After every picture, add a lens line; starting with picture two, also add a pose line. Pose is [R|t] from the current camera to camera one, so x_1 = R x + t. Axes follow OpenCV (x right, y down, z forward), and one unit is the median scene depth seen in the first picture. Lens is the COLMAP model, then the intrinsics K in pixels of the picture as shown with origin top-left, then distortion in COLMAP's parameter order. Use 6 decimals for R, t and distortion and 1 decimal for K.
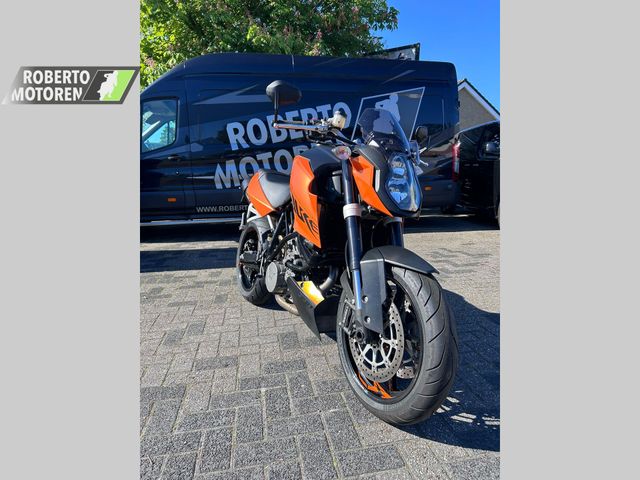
lens RADIAL K [[366.7, 0, 313.7], [0, 366.7, 239.7], [0, 0, 1]] dist [0.007807, -0.011149]
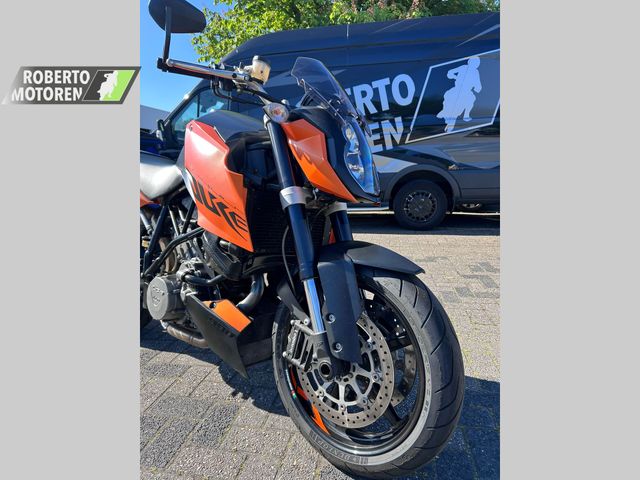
lens RADIAL K [[365.4, 0, 322.1], [0, 365.4, 241.2], [0, 0, 1]] dist [0.000171, -0.000389]
pose [[0.935231, 0.063017, -0.348386, 0.213745], [-0.051657, 0.997789, 0.041812, -0.015923], [0.350250, -0.021107, 0.936418, 0.136120]]
